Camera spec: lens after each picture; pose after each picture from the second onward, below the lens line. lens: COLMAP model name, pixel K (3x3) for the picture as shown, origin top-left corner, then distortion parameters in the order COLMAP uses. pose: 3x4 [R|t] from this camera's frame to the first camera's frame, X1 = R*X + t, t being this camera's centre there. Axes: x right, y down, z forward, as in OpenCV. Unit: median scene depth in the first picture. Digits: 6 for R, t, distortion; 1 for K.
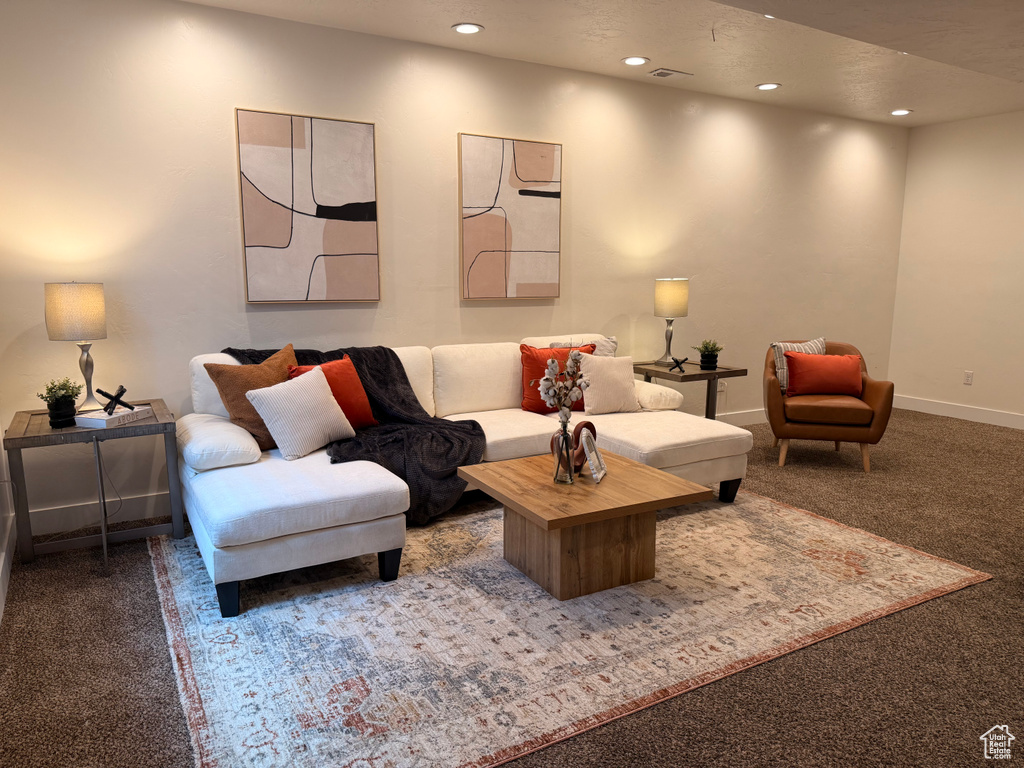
lens RADIAL K [[726.2, 0, 493.3], [0, 726.2, 385.0], [0, 0, 1]] dist [0.053963, -0.075213]
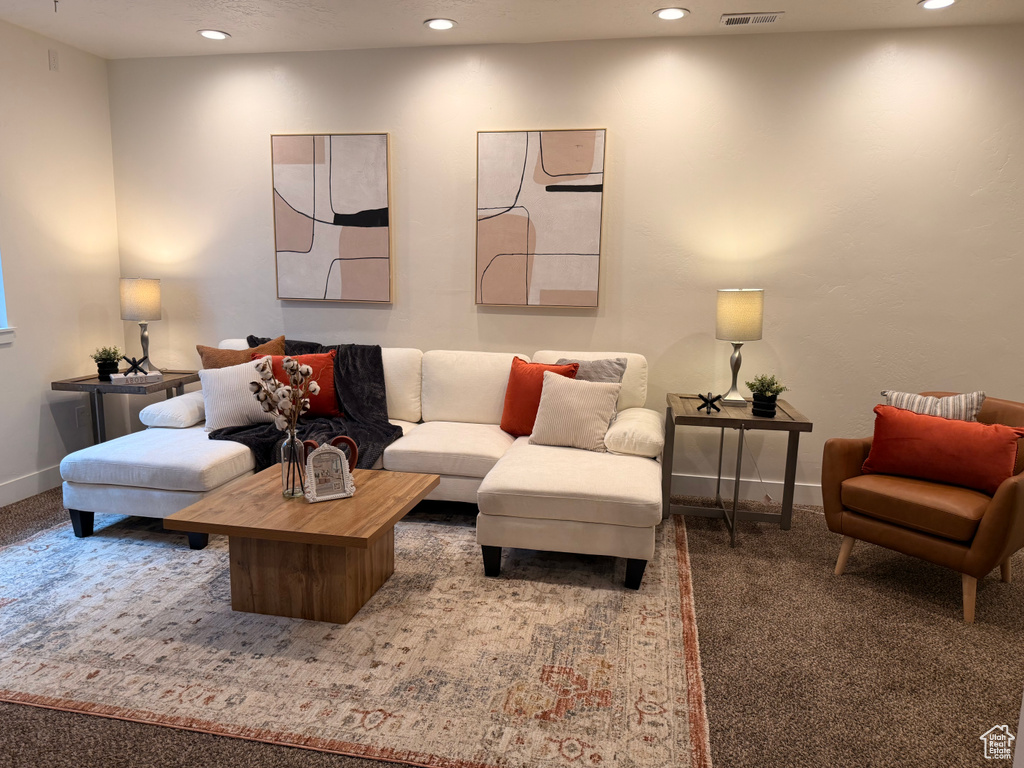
lens RADIAL K [[726.2, 0, 507.0], [0, 726.2, 386.4], [0, 0, 1]] dist [0.053963, -0.075213]
pose [[0.746196, 0.116724, -0.655414, 0.711782], [-0.115585, 0.992272, 0.045121, -0.066249], [0.655615, 0.042087, 0.753921, 0.347295]]
